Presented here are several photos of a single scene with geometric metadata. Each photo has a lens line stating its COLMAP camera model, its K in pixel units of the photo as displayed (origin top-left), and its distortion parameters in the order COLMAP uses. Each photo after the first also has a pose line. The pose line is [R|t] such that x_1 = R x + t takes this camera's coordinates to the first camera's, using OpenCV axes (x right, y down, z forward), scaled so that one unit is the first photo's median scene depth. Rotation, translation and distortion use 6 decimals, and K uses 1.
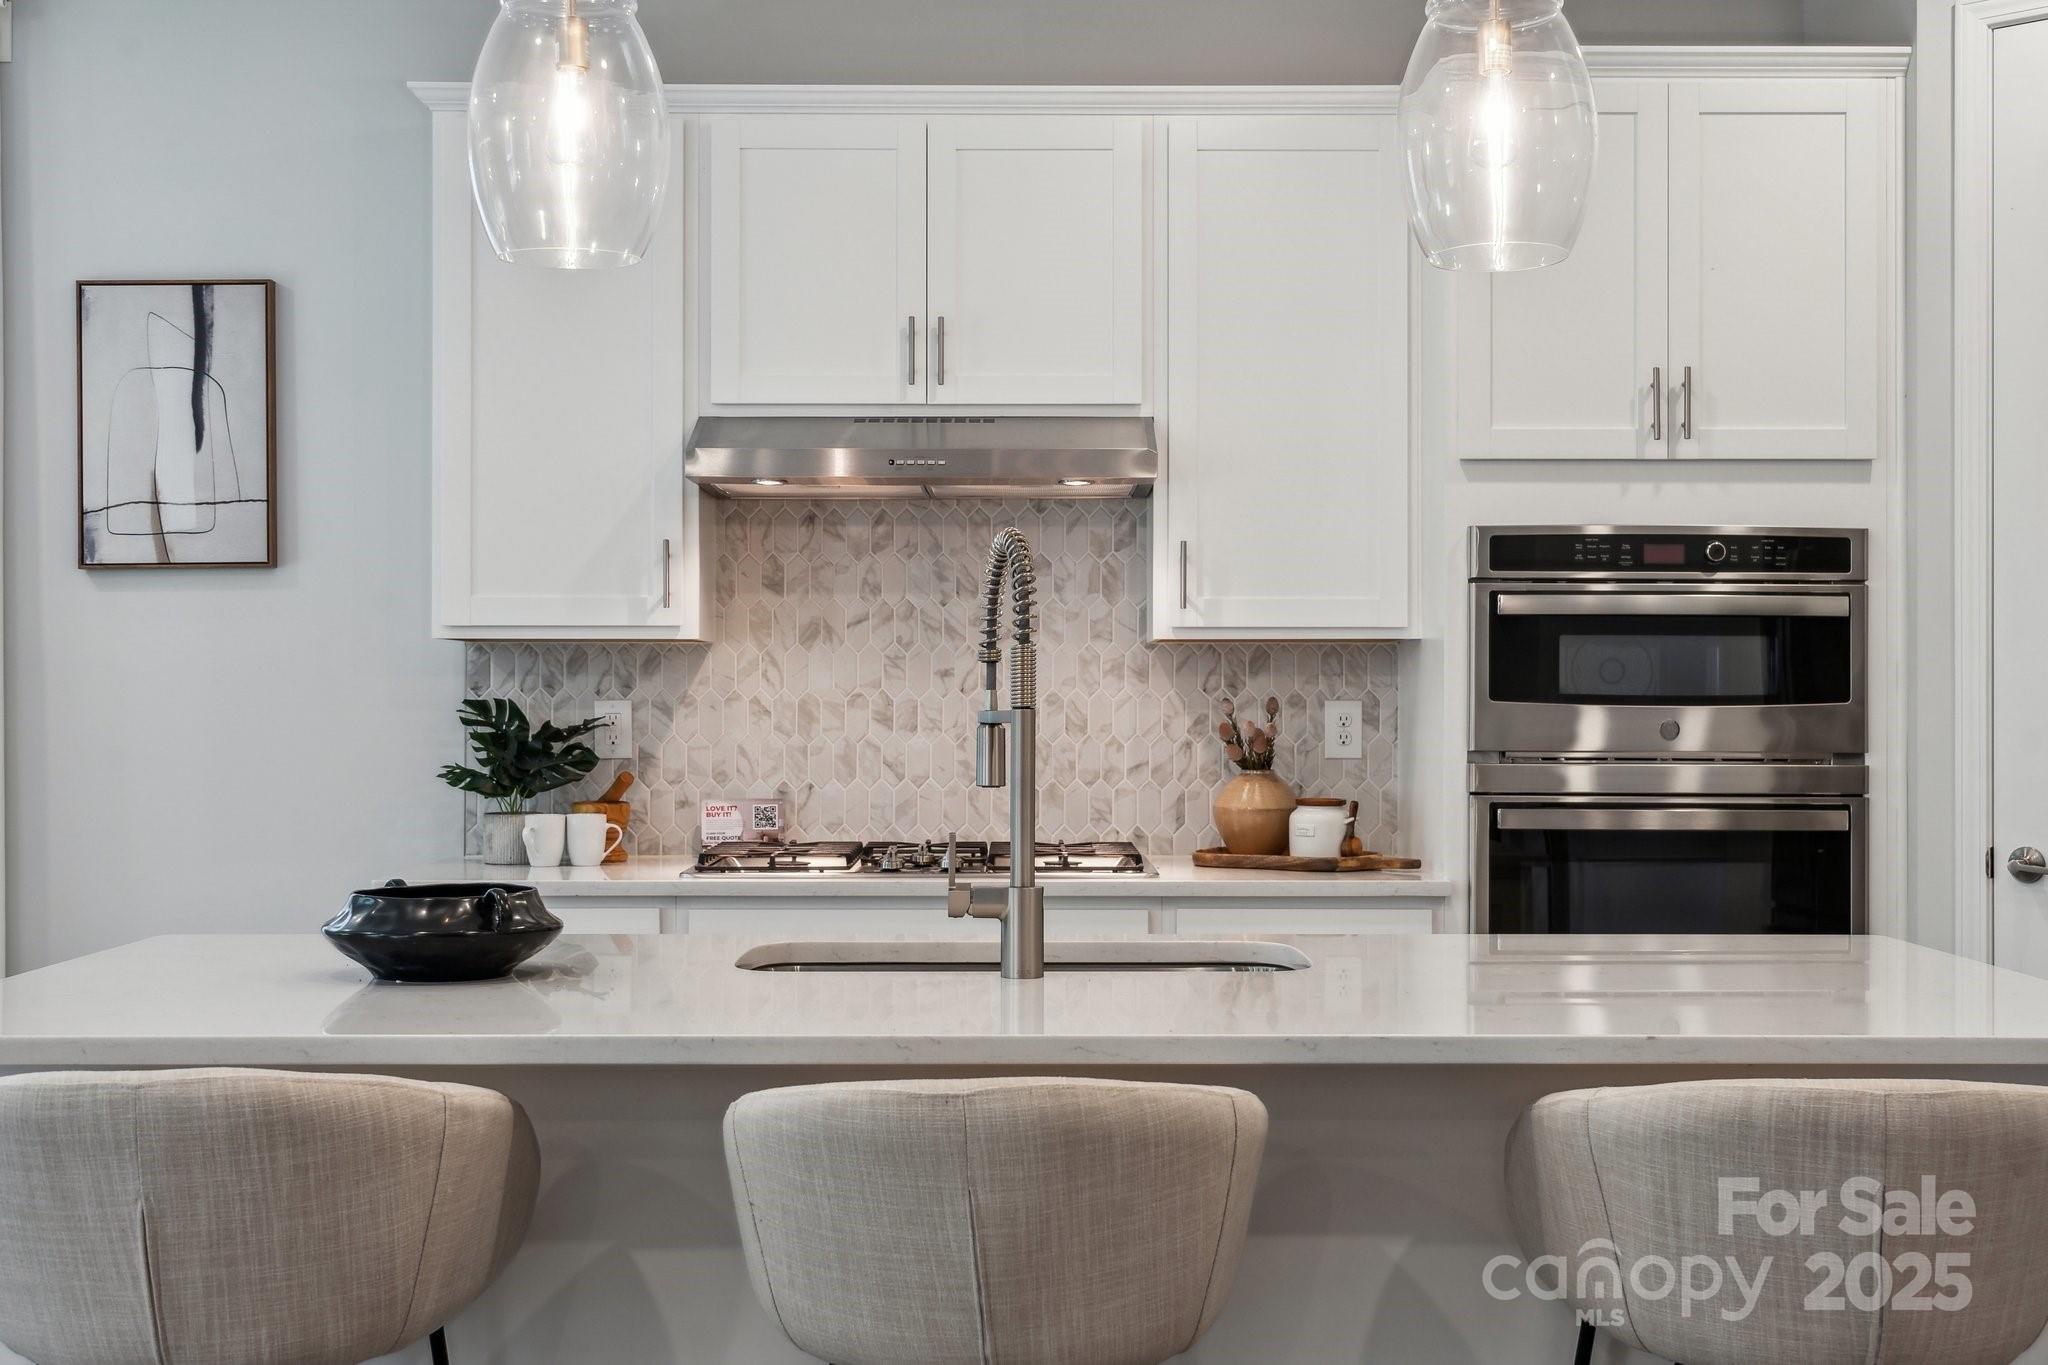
lens RADIAL K [[2545.7, 0, 1031.9], [0, 2545.7, 674.1], [0, 0, 1]] dist [0.015690, 0.000000]
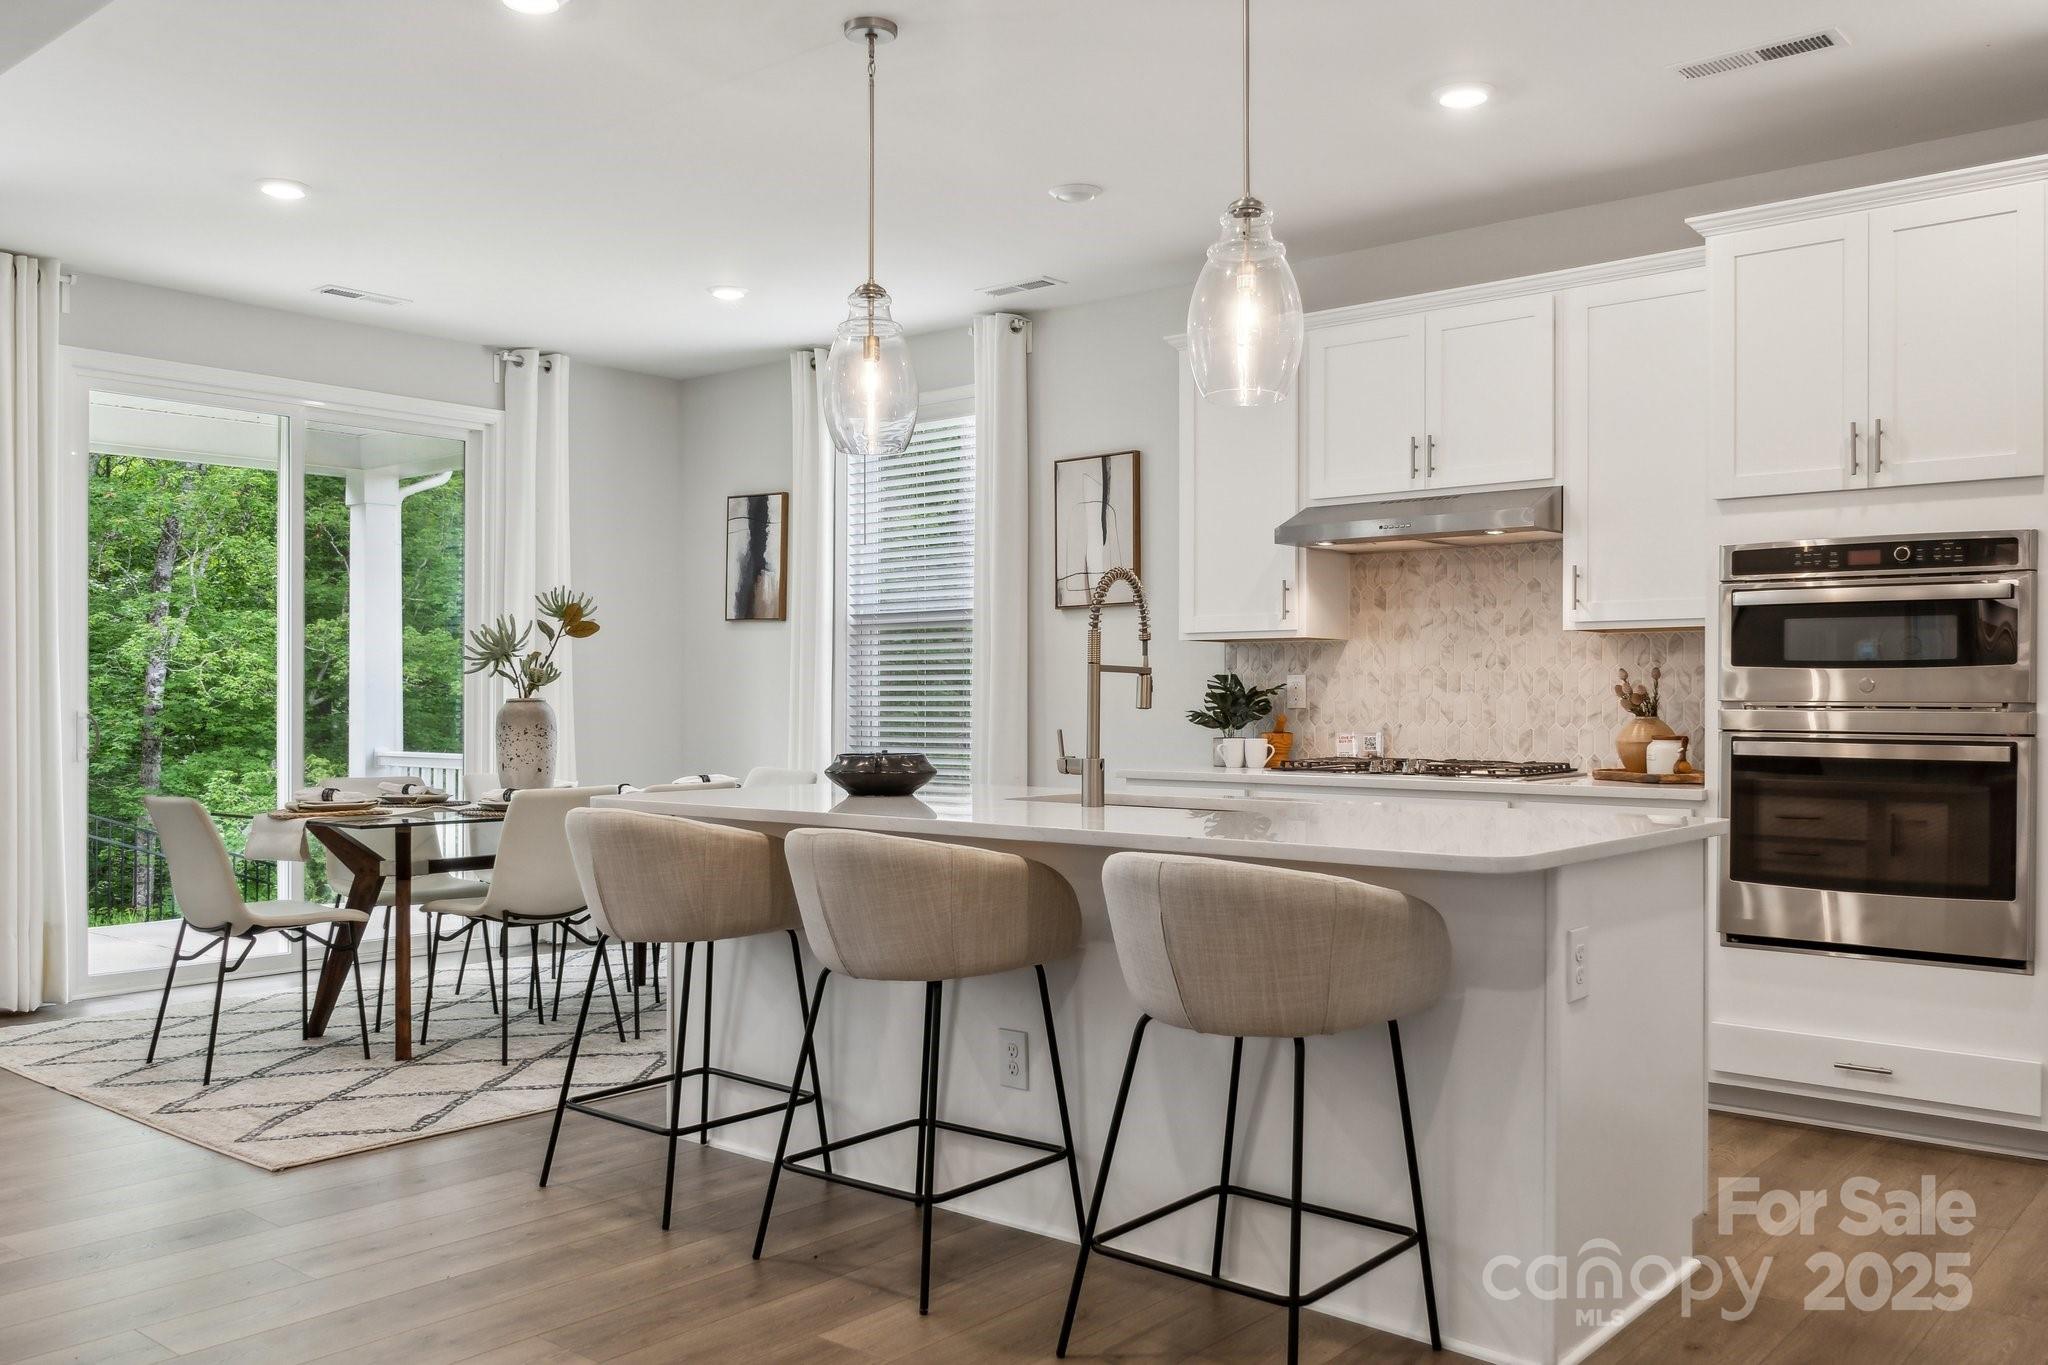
lens RADIAL K [[1679.4, 0, 1040.2], [0, 1679.4, 703.9], [0, 0, 1]] dist [-0.006743, 0.006217]
pose [[0.757722, 0.001869, -0.652575, 0.461559], [0.005967, 0.999934, 0.009793, 0.018635], [0.652550, -0.011314, 0.757661, 0.023534]]
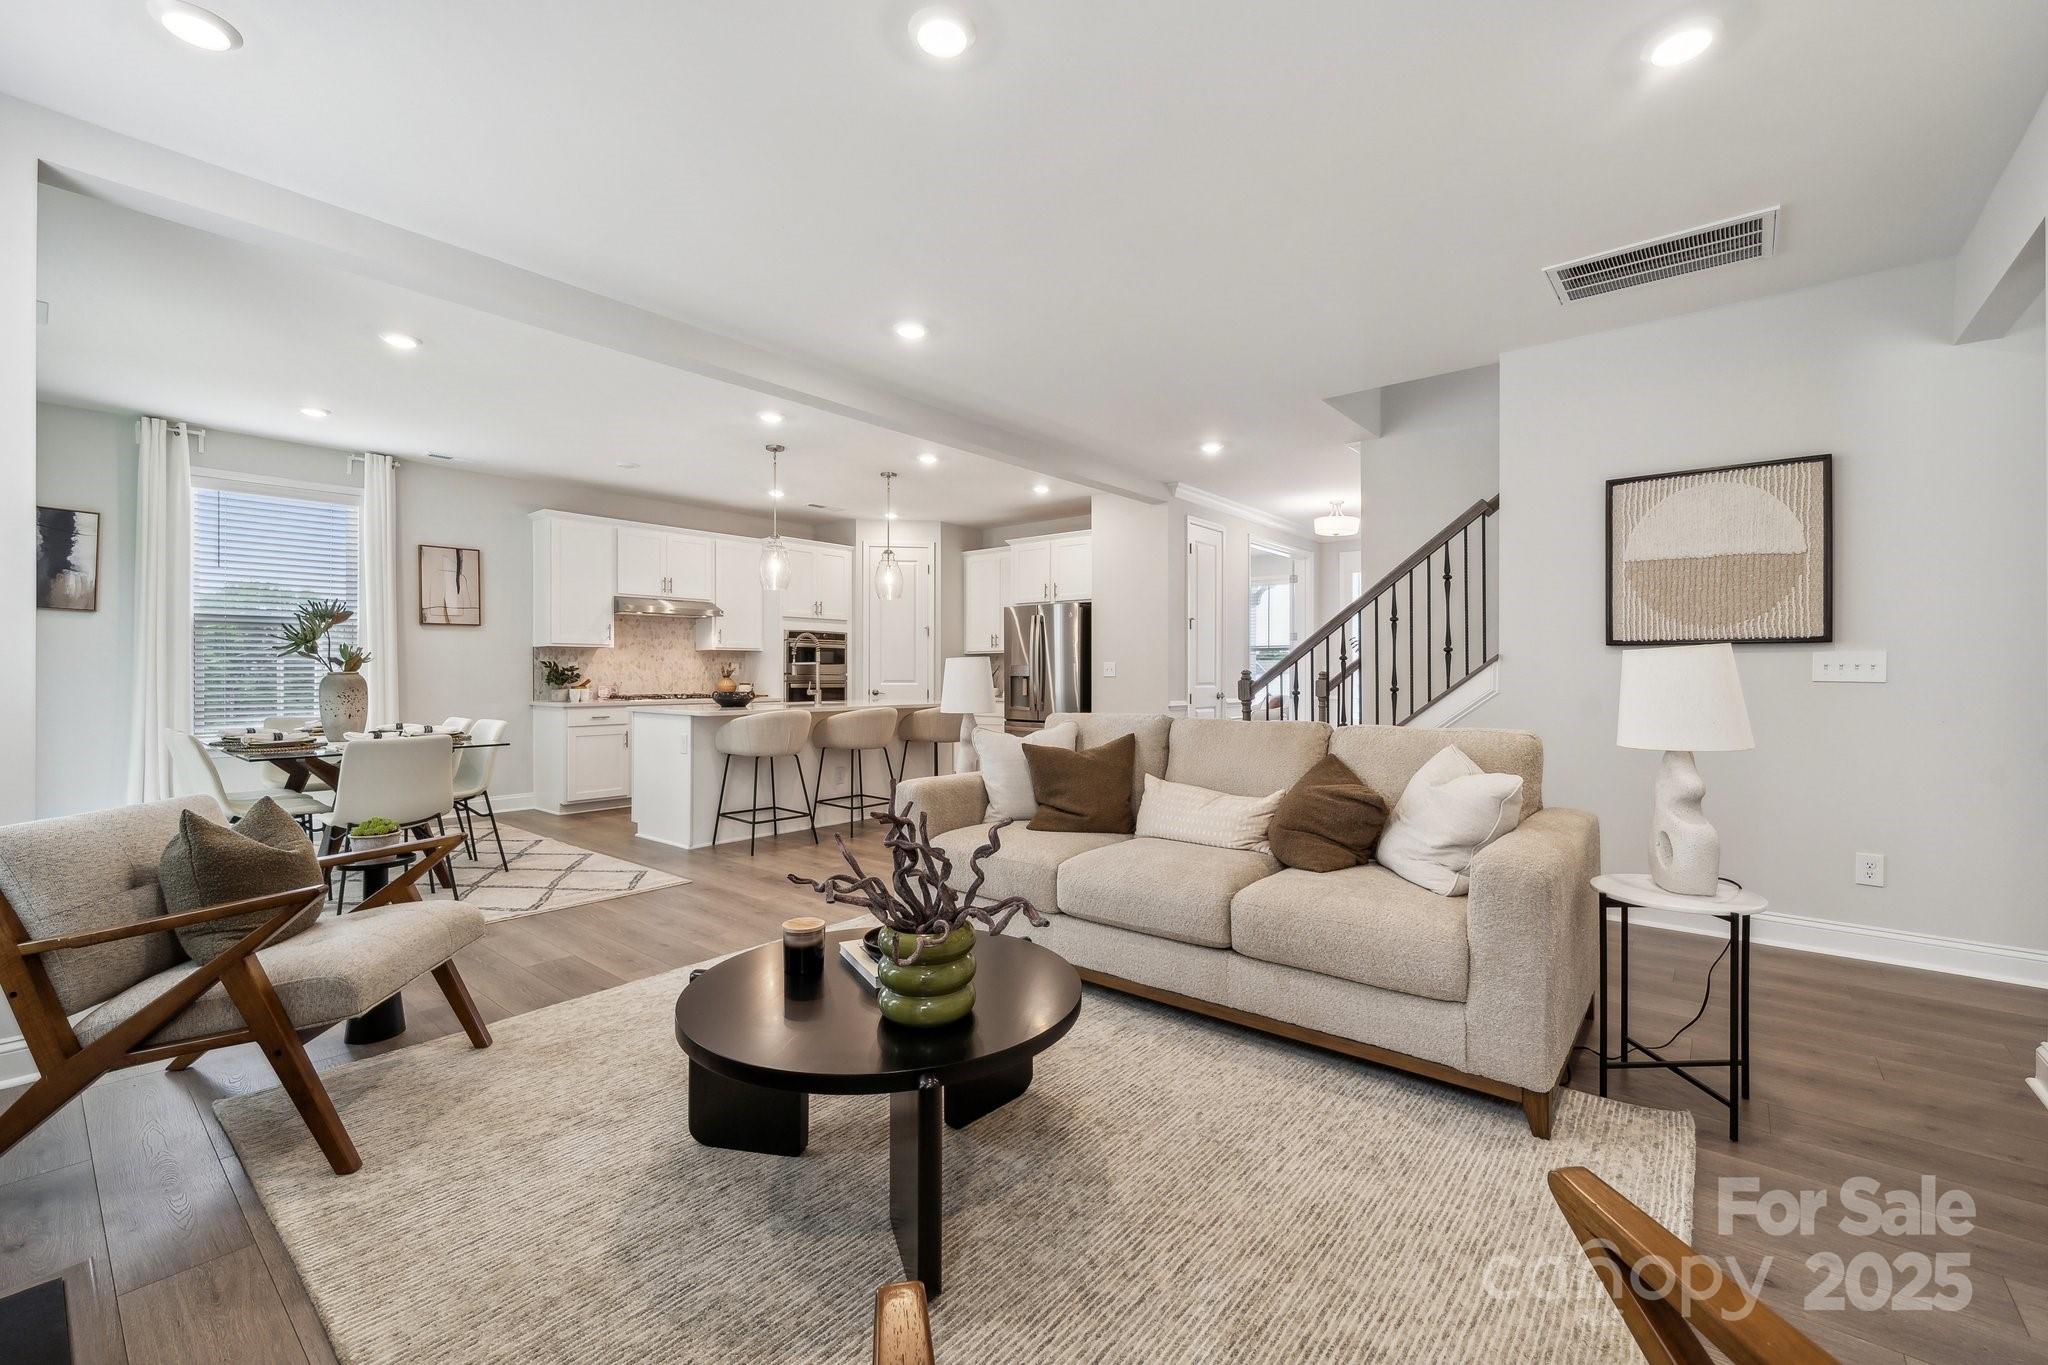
lens RADIAL K [[854.9, 0, 1046.7], [0, 854.9, 661.9], [0, 0, 1]] dist [0.000419, -0.000094]
pose [[0.637519, 0.009819, 0.770372, -0.757049], [-0.005459, 0.999951, -0.008228, 0.017741], [-0.770415, 0.001040, 0.637541, -0.469385]]
